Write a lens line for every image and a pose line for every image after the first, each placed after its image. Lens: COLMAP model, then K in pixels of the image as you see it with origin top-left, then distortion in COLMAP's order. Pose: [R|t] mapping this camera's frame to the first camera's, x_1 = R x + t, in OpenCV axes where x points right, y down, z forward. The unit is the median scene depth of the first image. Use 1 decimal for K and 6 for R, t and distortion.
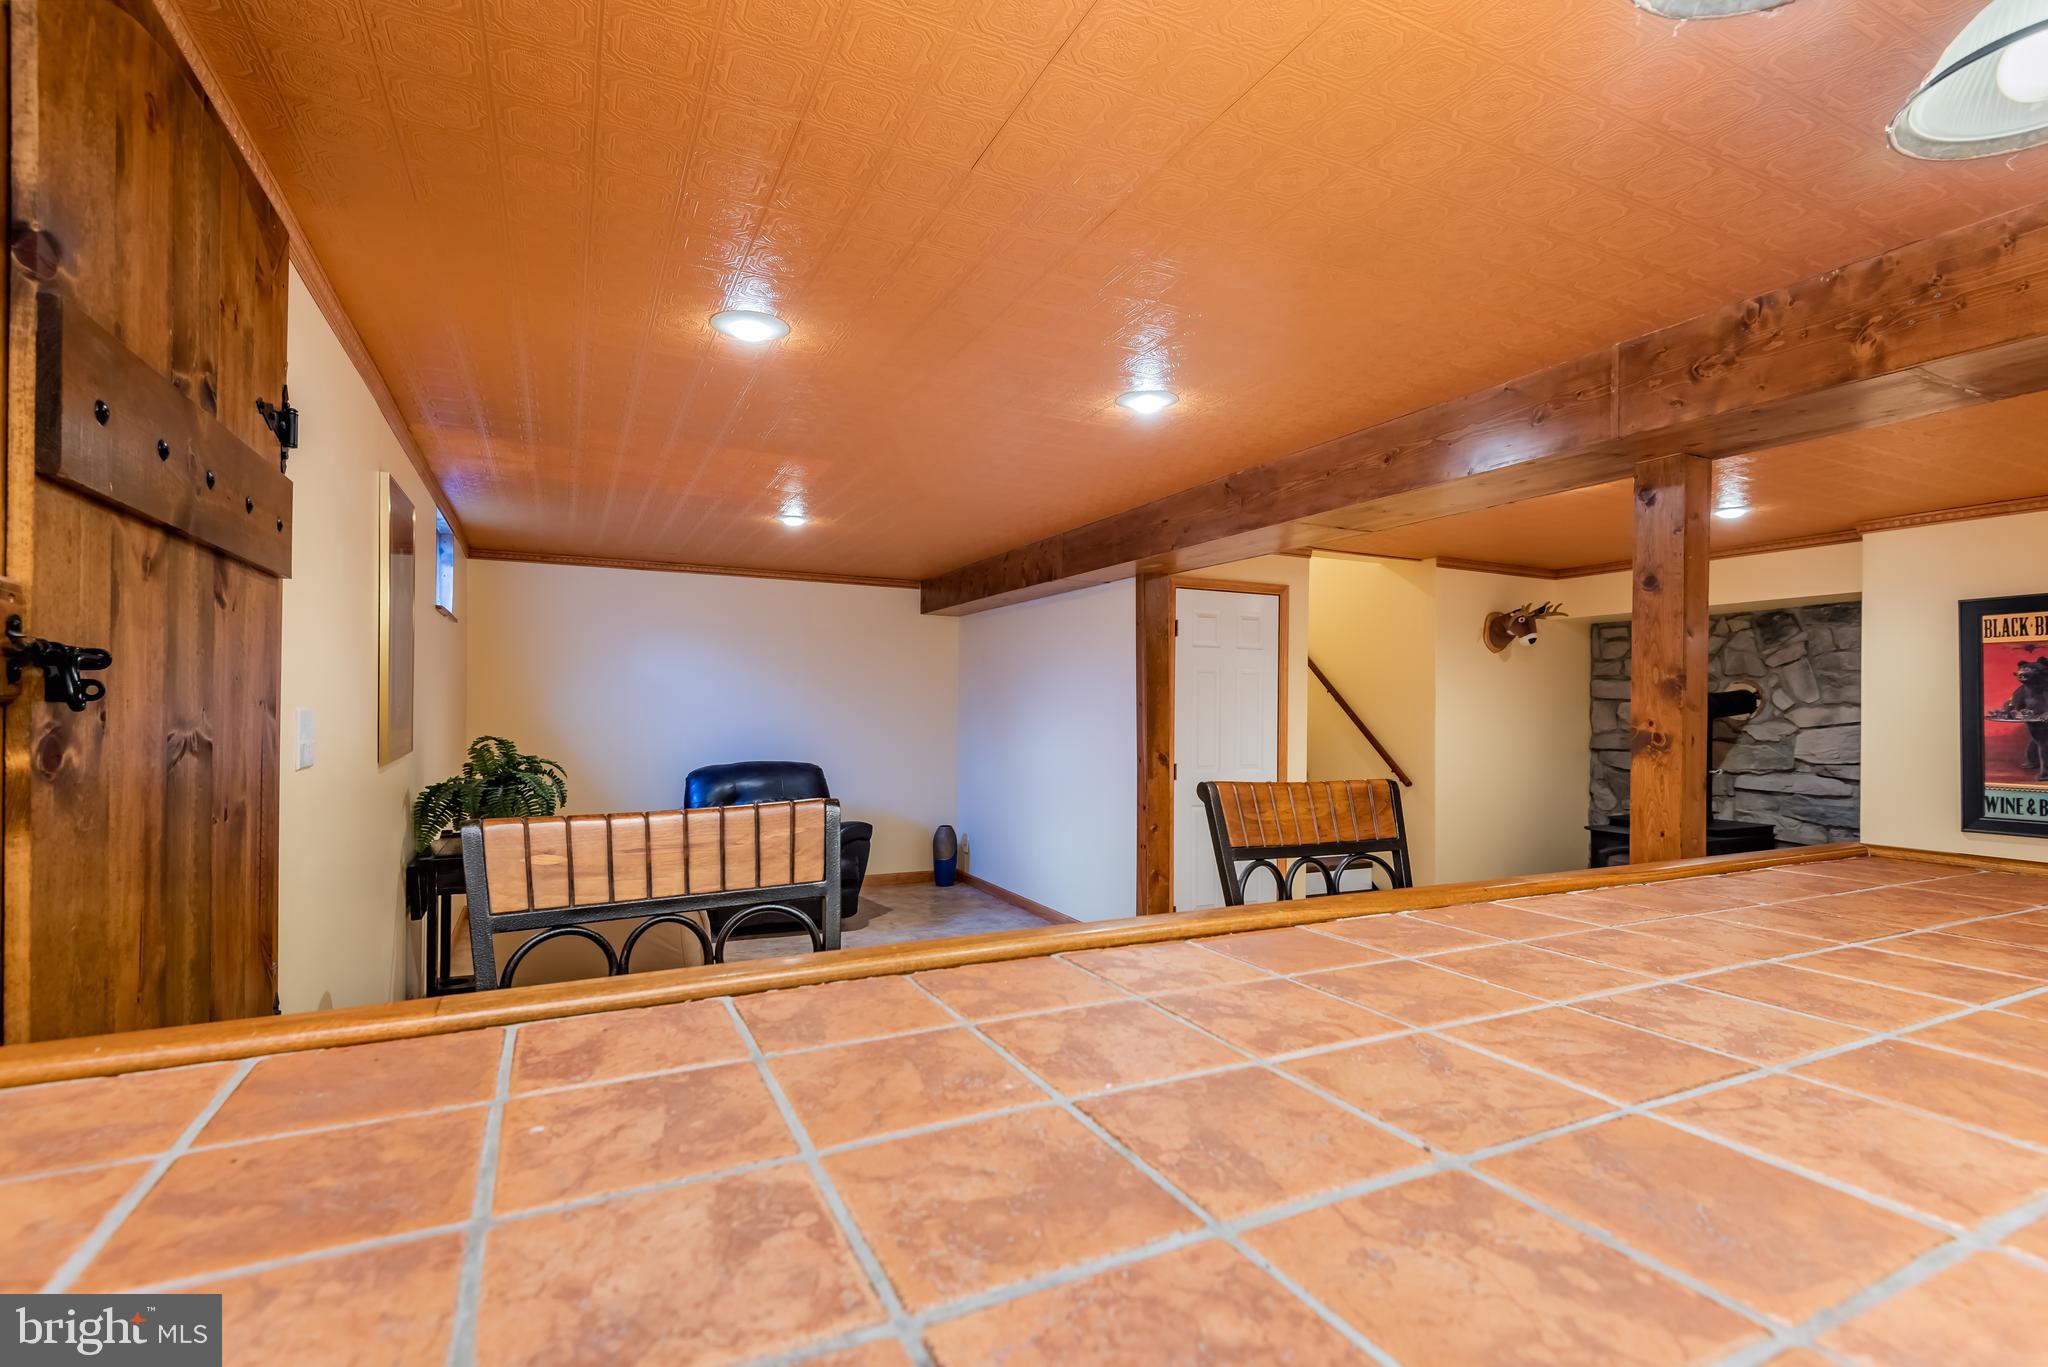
lens RADIAL K [[941.0, 0, 1036.9], [0, 941.0, 701.3], [0, 0, 1]] dist [0.014447, -0.008683]
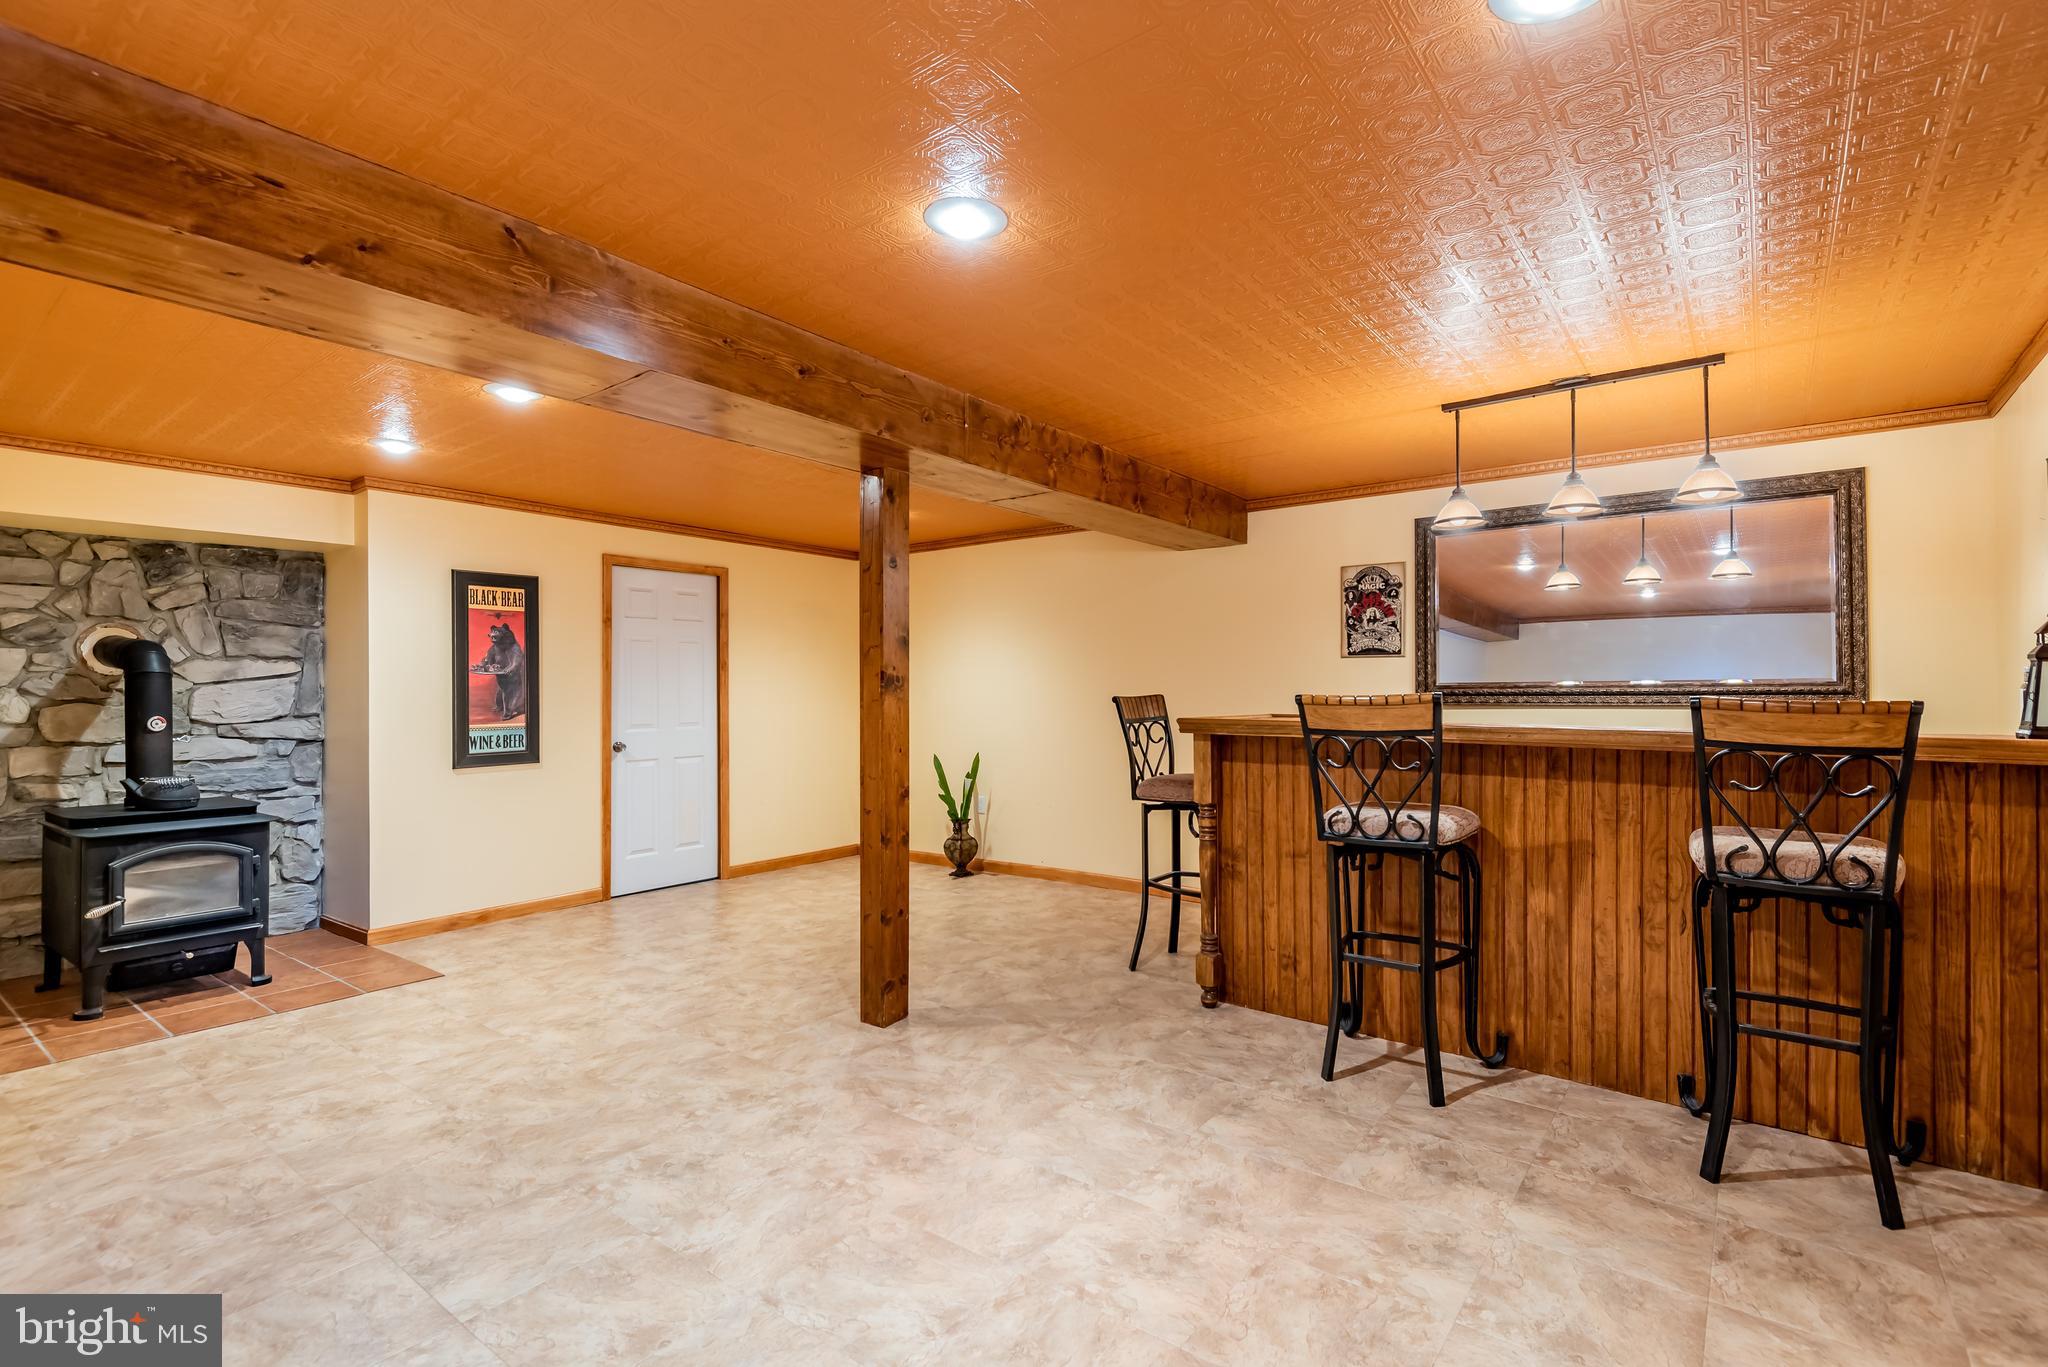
lens RADIAL K [[941.0, 0, 1043.0], [0, 941.0, 680.7], [0, 0, 1]] dist [0.014447, -0.008683]
pose [[-0.450564, -0.000992, 0.892743, -0.389720], [-0.009598, 0.999947, -0.003733, 0.026971], [-0.892692, -0.010250, -0.450550, 0.885773]]
